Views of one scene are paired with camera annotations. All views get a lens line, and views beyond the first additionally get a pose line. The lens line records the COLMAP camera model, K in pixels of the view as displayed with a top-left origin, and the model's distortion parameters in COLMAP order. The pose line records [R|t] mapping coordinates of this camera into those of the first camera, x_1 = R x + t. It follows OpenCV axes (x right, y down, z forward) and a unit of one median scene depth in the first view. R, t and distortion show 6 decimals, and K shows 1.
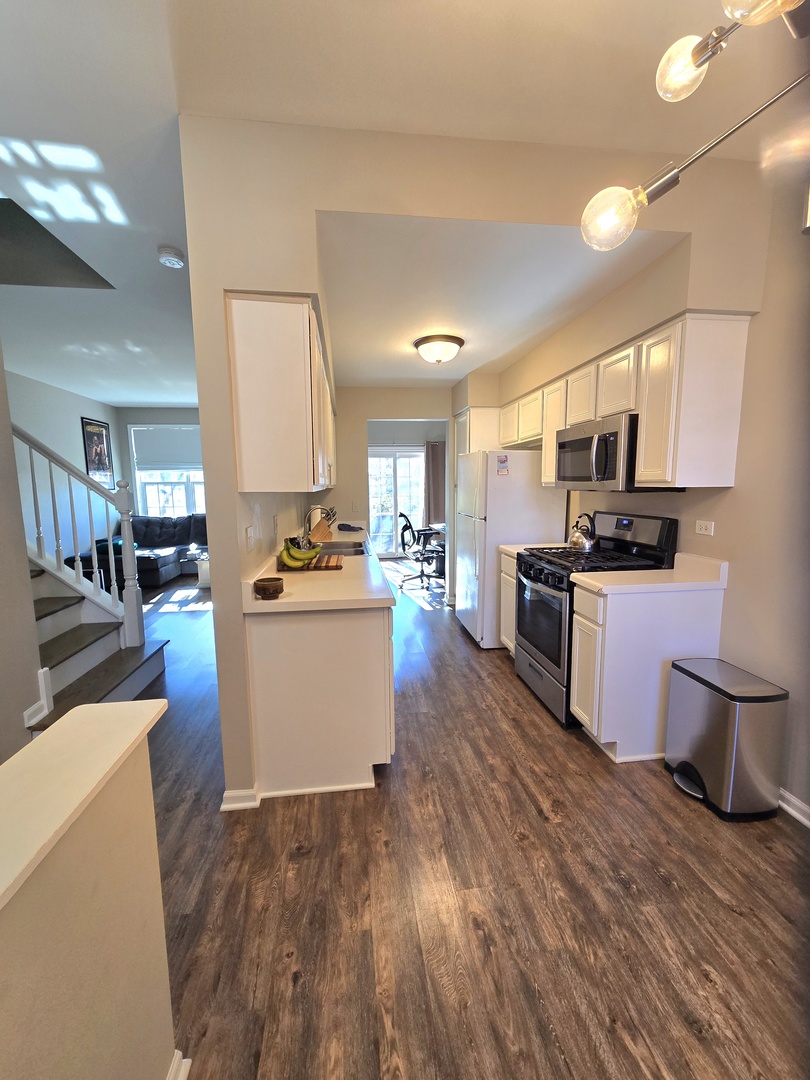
lens RADIAL K [[442.7, 0, 408.4], [0, 442.7, 540.4], [0, 0, 1]] dist [0.001813, -0.000987]
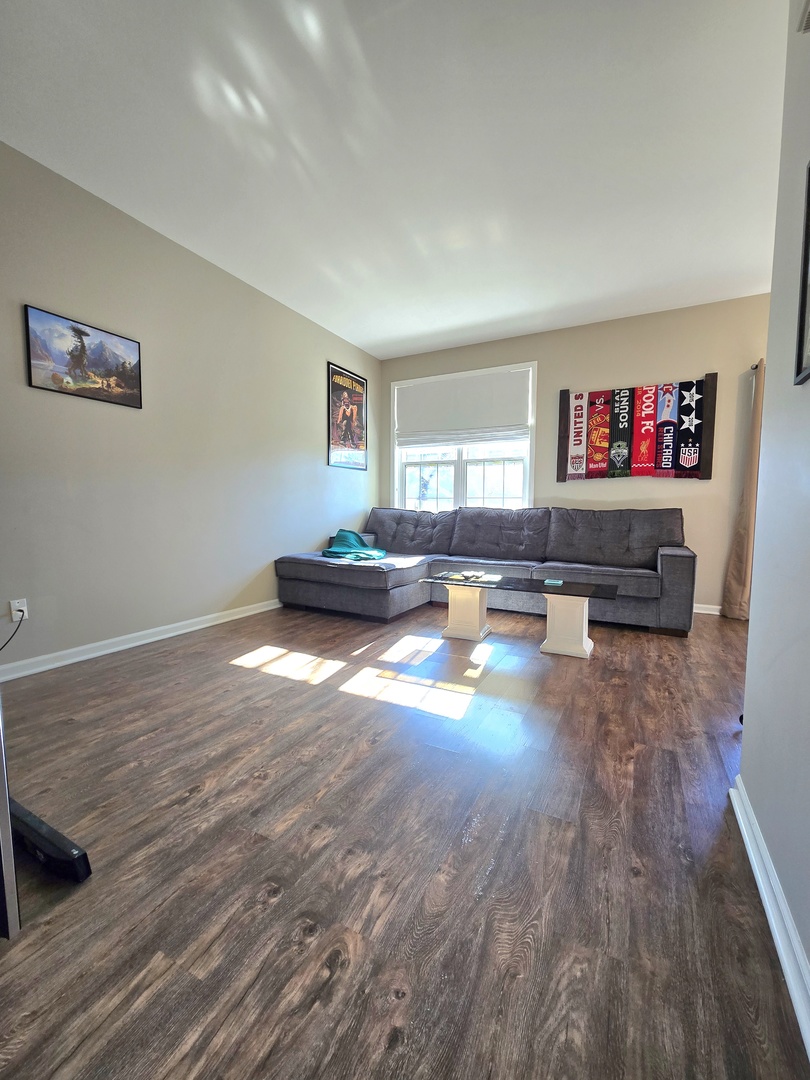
lens RADIAL K [[442.7, 0, 412.1], [0, 442.7, 544.1], [0, 0, 1]] dist [0.001813, -0.000987]
pose [[0.813600, 0.061059, -0.578211, -0.183929], [-0.090962, 0.995592, -0.022858, 0.013961], [0.574266, 0.071192, 0.815567, 0.474757]]
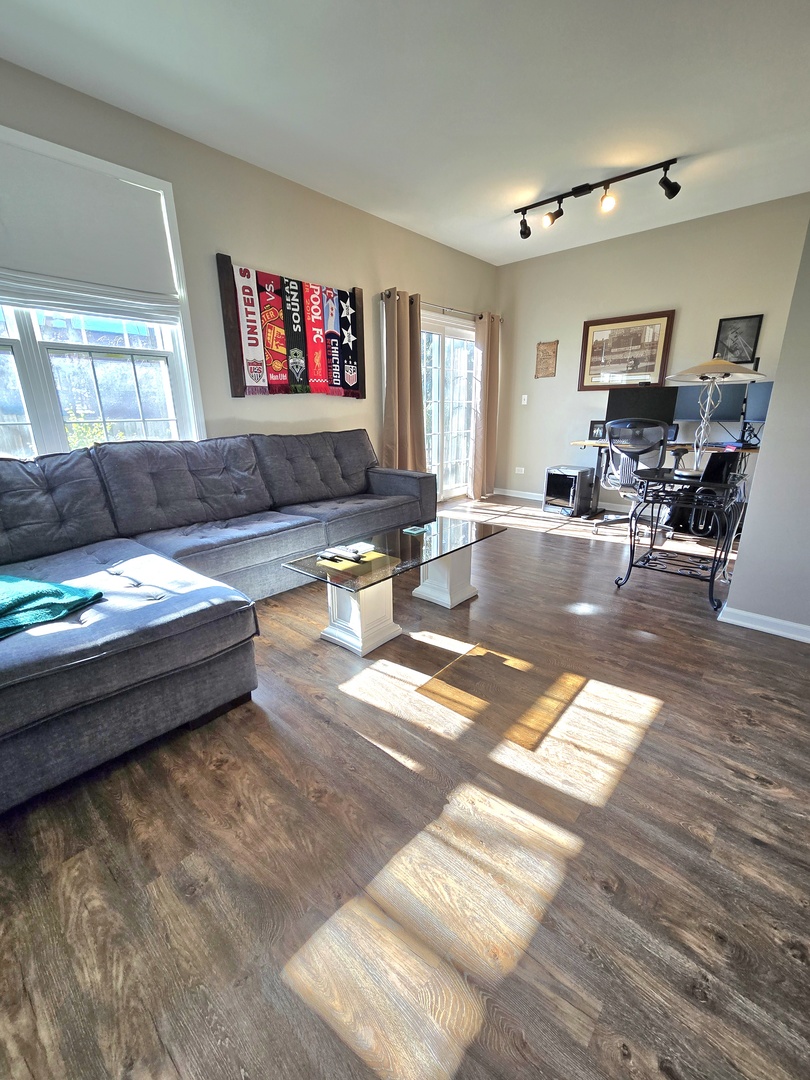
lens RADIAL K [[442.7, 0, 407.0], [0, 442.7, 543.4], [0, 0, 1]] dist [0.001813, -0.000987]
pose [[0.770271, -0.183848, 0.610641, -0.554510], [0.085588, 0.978683, 0.186694, -0.030517], [-0.631947, -0.091542, 0.769586, 0.629947]]
